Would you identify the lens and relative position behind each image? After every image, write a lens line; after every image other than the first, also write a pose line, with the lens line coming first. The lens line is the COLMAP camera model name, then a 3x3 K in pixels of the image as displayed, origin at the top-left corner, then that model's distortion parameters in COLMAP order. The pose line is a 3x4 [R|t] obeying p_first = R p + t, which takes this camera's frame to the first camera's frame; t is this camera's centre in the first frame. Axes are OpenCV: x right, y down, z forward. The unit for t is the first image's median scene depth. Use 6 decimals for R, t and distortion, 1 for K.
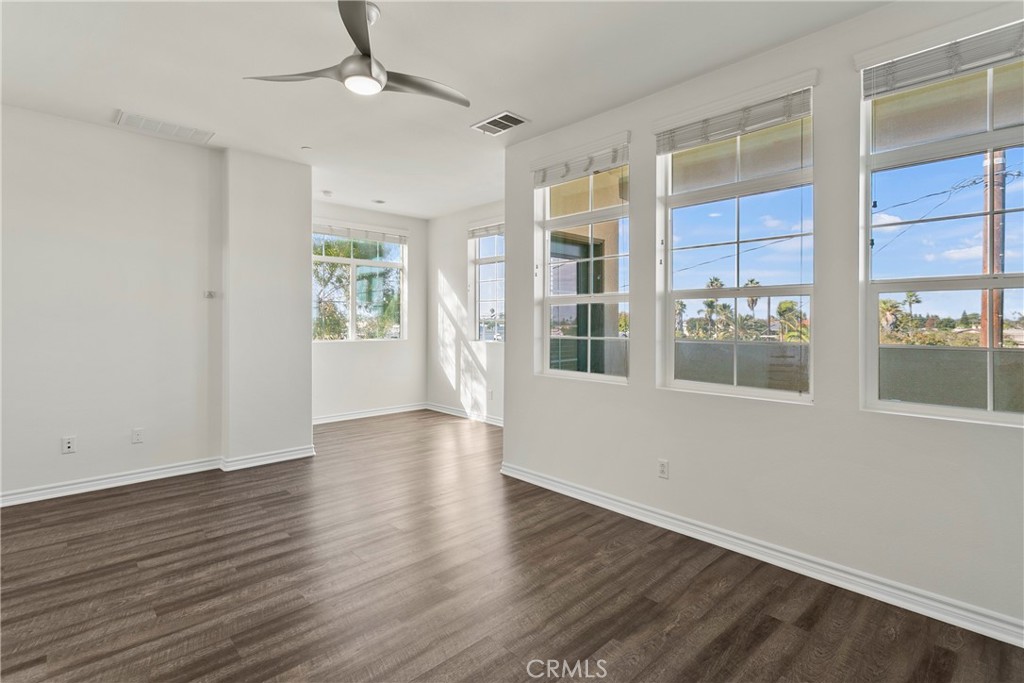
lens RADIAL K [[500.4, 0, 518.0], [0, 500.4, 324.1], [0, 0, 1]] dist [0.002932, -0.000823]
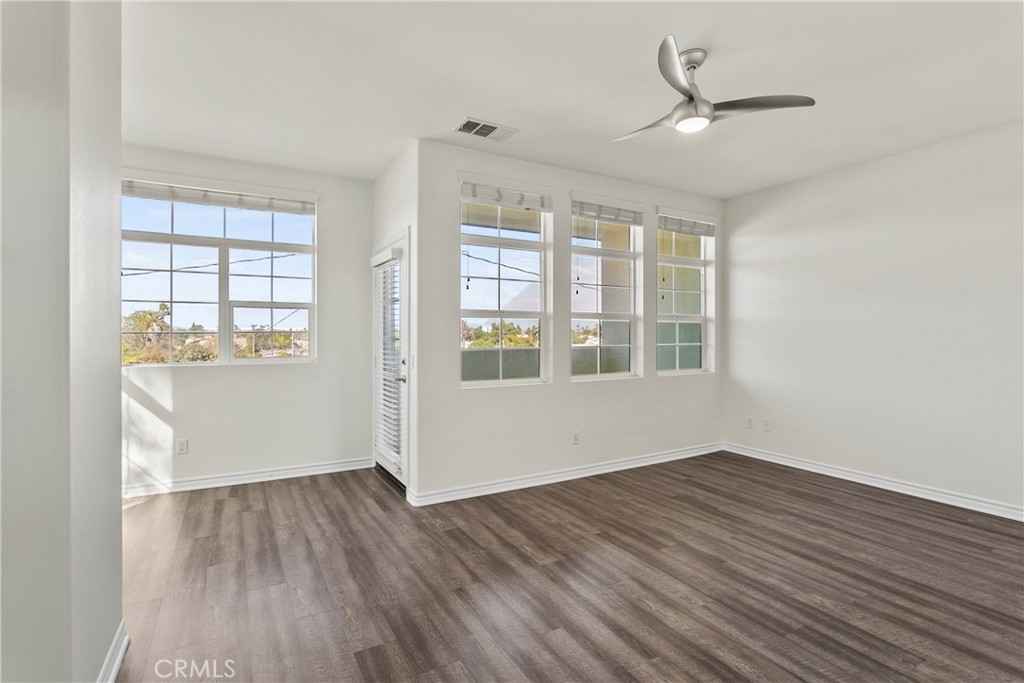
lens RADIAL K [[490.4, 0, 513.9], [0, 490.4, 335.1], [0, 0, 1]] dist [0.003384, 0.001109]
pose [[0.227916, -0.007107, 0.973655, -1.412484], [0.005565, 0.999967, 0.005997, -0.013522], [-0.973665, 0.004051, 0.227948, 1.088312]]
